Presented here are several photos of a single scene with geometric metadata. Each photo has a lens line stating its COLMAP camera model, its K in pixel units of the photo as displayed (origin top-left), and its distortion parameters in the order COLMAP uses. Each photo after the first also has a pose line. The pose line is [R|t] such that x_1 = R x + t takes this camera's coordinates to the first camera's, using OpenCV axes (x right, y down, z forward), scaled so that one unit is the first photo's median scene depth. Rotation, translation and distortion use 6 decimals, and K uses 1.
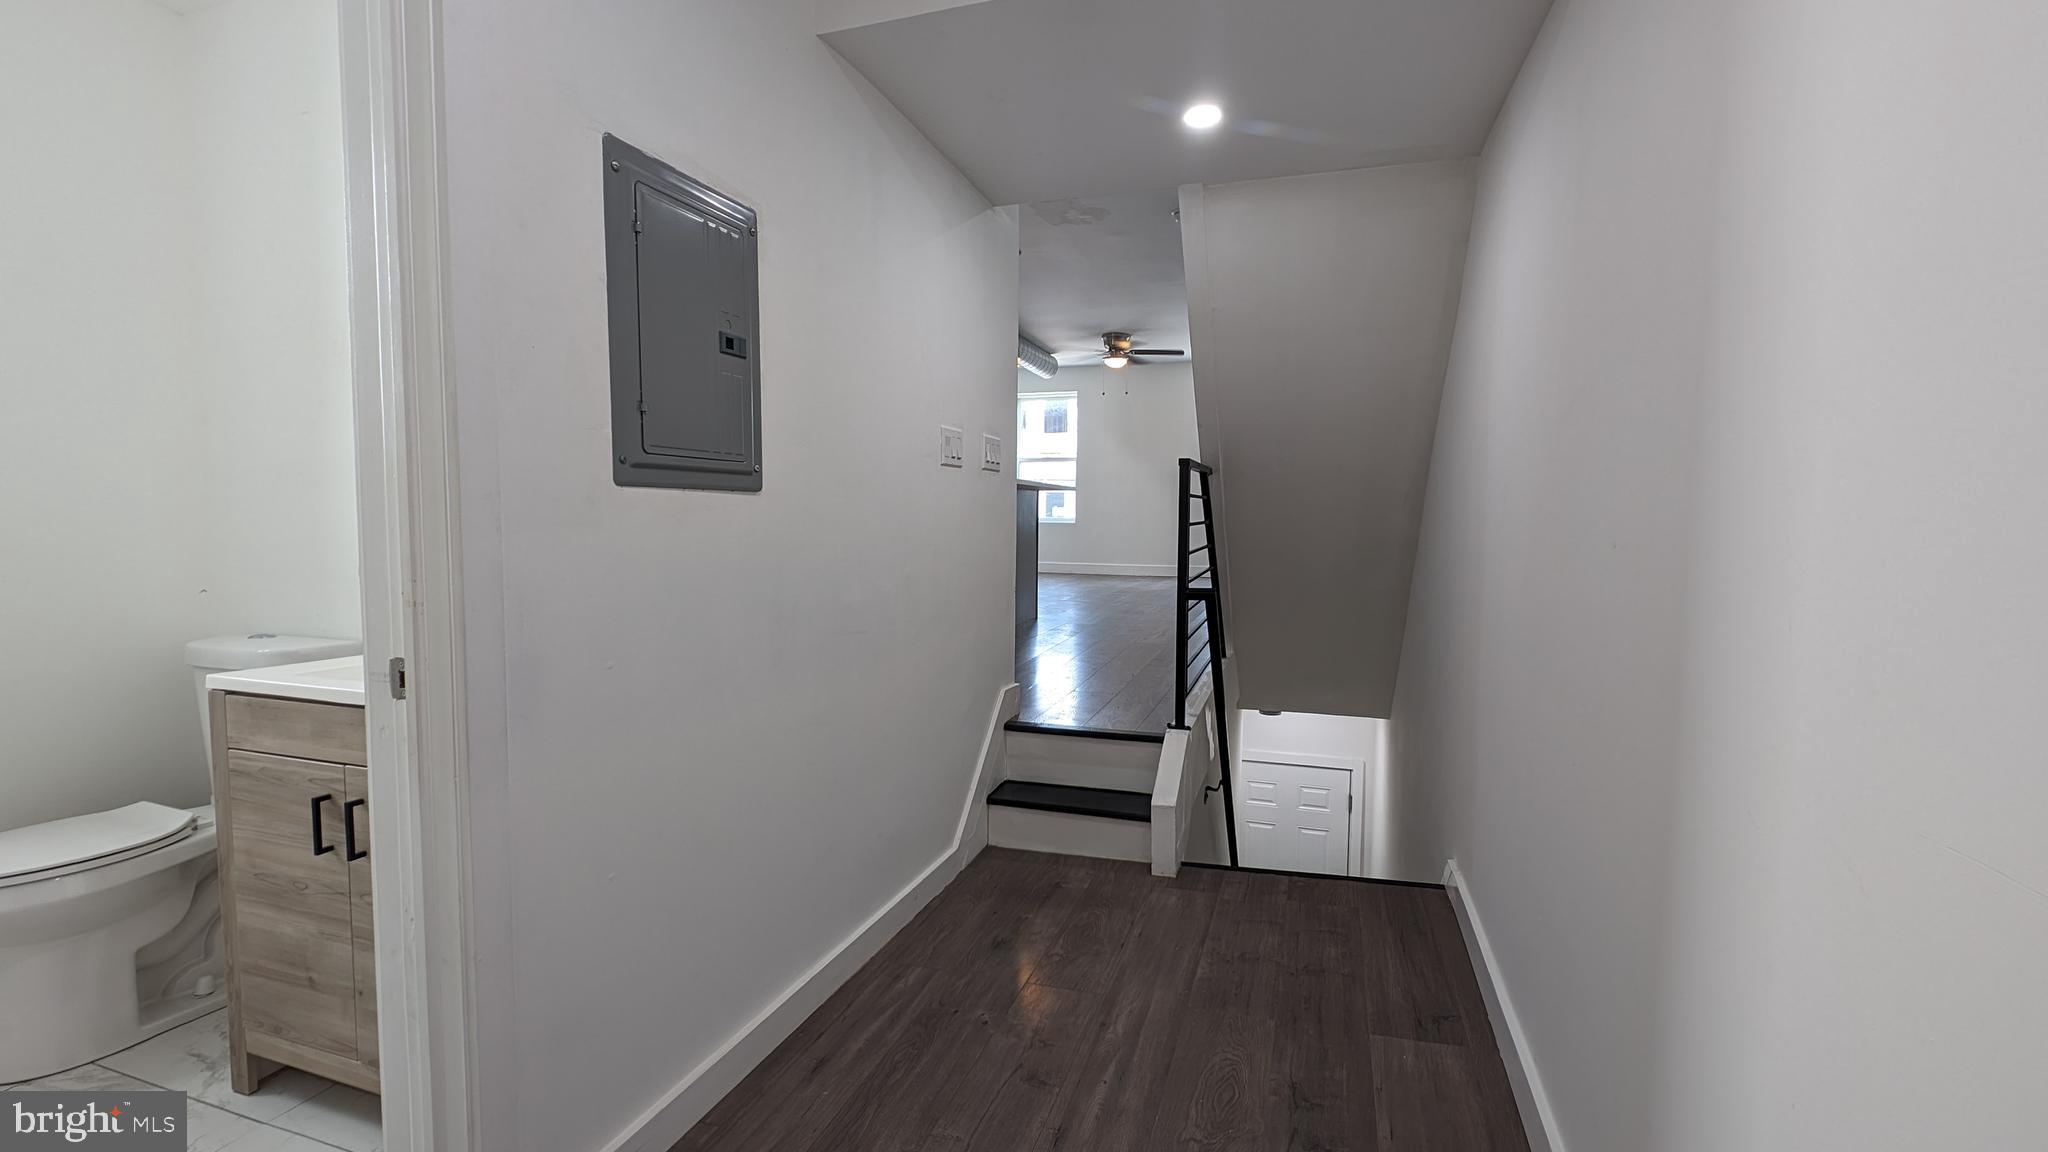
lens RADIAL K [[884.9, 0, 1025.6], [0, 884.9, 578.2], [0, 0, 1]] dist [0.000115, -0.003985]
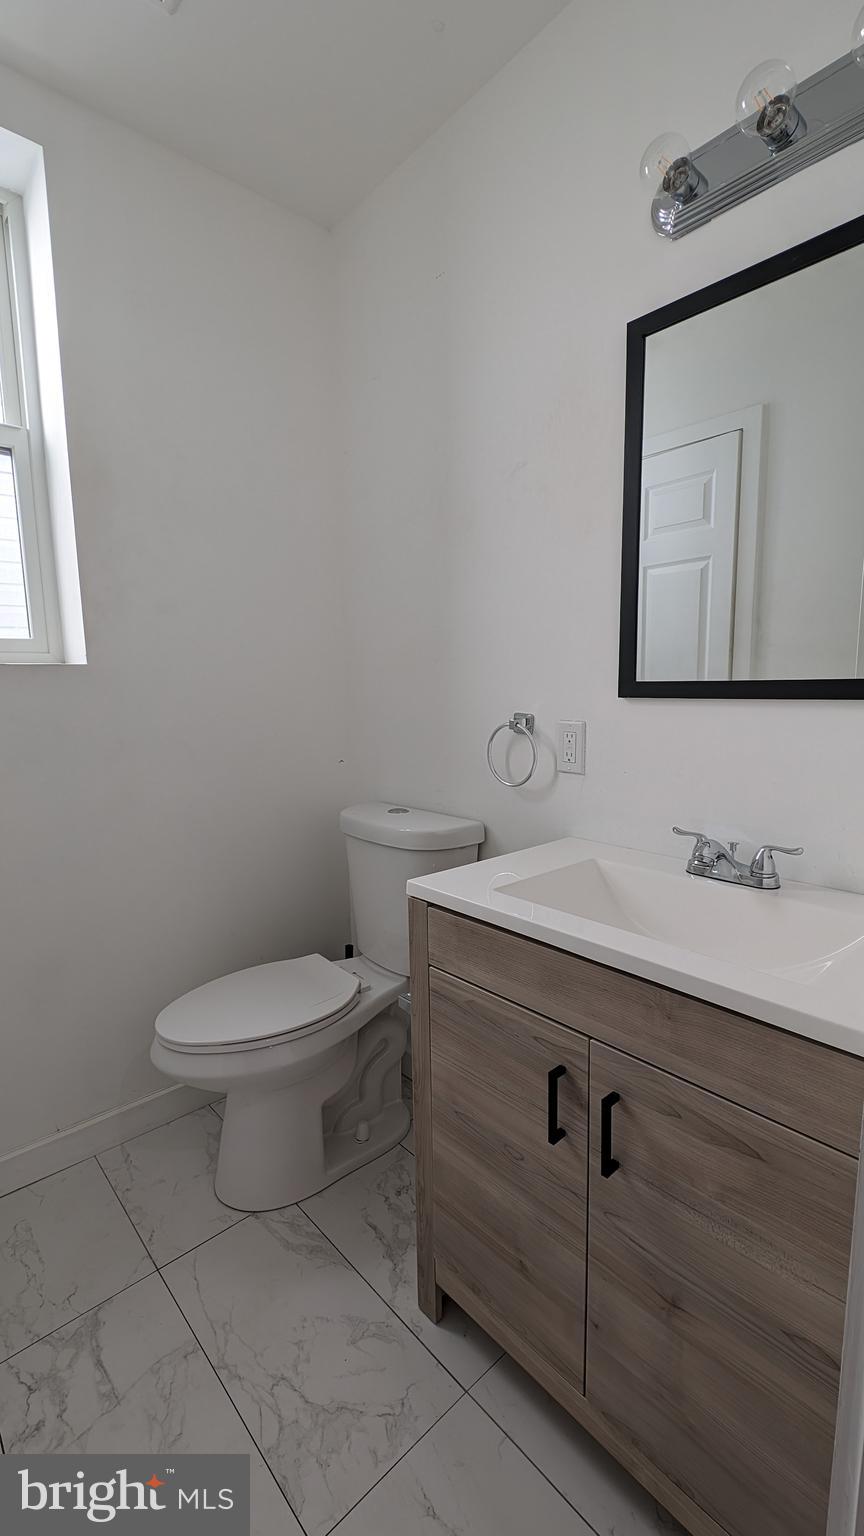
lens RADIAL K [[663.7, 0, 430.7], [0, 663.7, 767.9], [0, 0, 1]] dist [0.000115, -0.003985]
pose [[0.870951, 0.035987, -0.490050, -0.586748], [-0.007558, 0.998178, 0.059869, -0.047199], [0.491312, -0.048439, 0.869636, 0.430817]]
